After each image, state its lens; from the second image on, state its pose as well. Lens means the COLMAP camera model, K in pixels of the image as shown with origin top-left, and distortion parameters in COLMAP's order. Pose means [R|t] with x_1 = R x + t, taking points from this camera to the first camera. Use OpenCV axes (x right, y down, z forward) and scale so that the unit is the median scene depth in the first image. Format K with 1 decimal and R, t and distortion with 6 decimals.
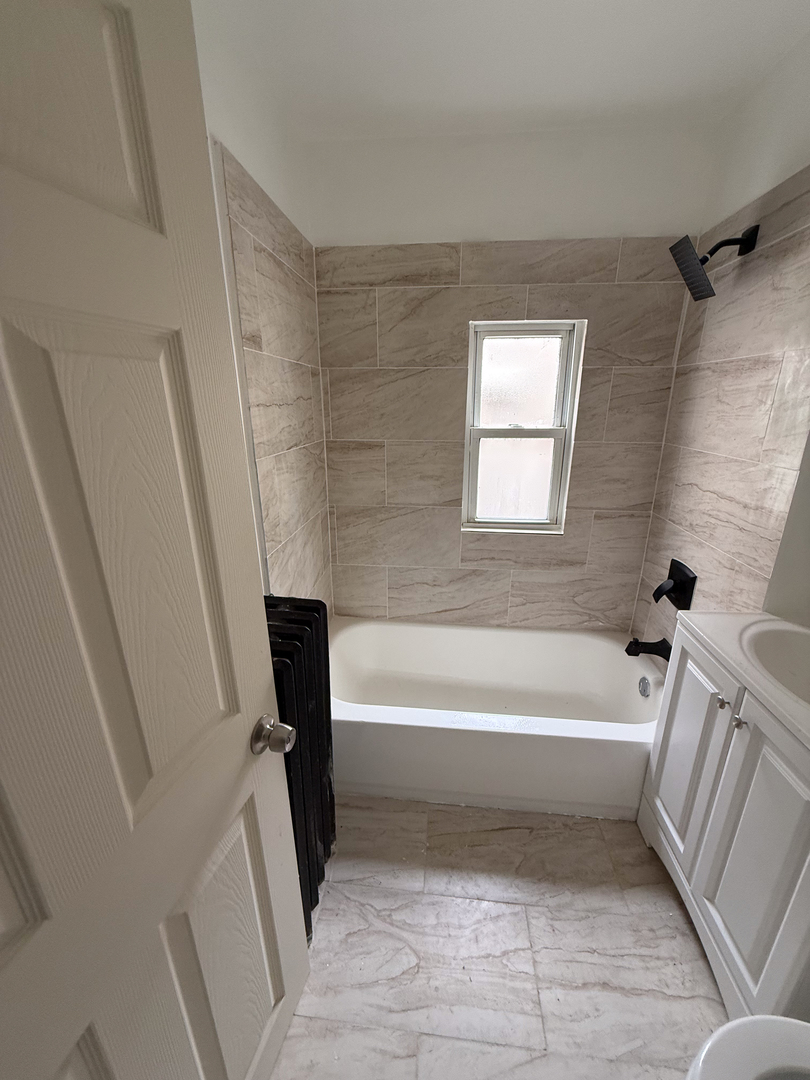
lens RADIAL K [[429.1, 0, 407.6], [0, 429.1, 543.0], [0, 0, 1]] dist [0.001095, -0.000084]
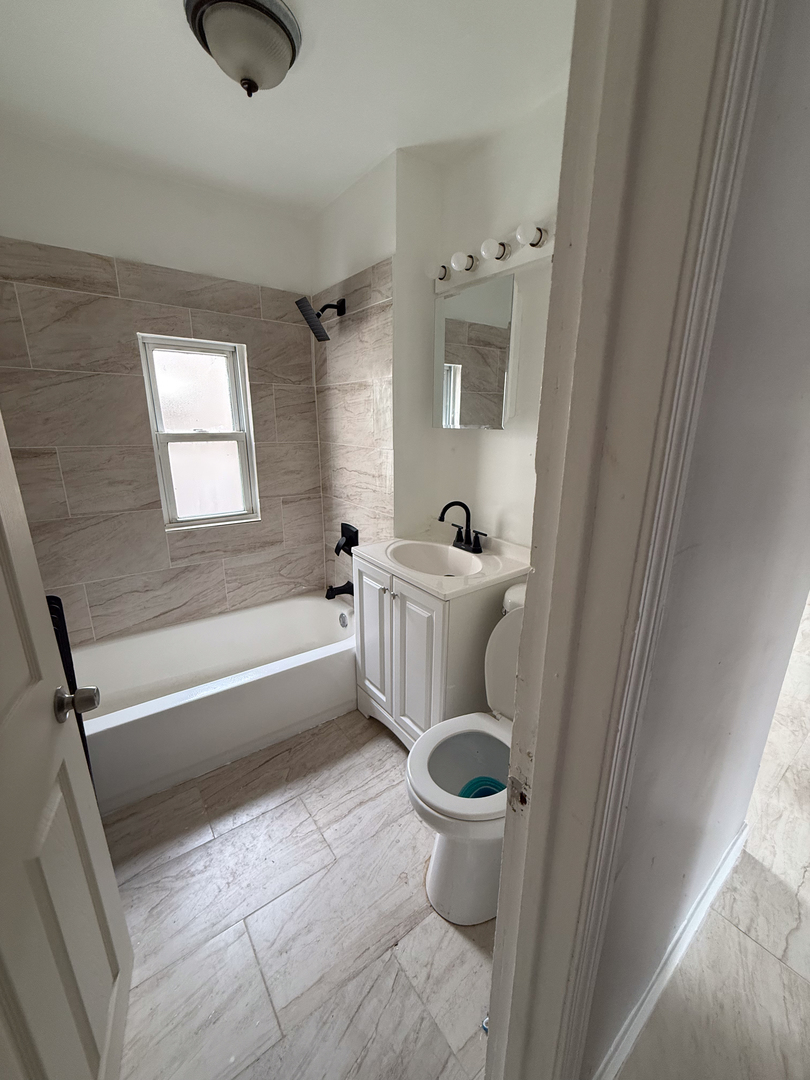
lens RADIAL K [[431.2, 0, 399.9], [0, 431.2, 544.9], [0, 0, 1]] dist [-0.000488, -0.000084]
pose [[0.752886, -0.173016, 0.635002, -0.136479], [0.196730, 0.979877, 0.033731, 0.093518], [-0.628060, 0.099529, 0.771773, -0.186235]]
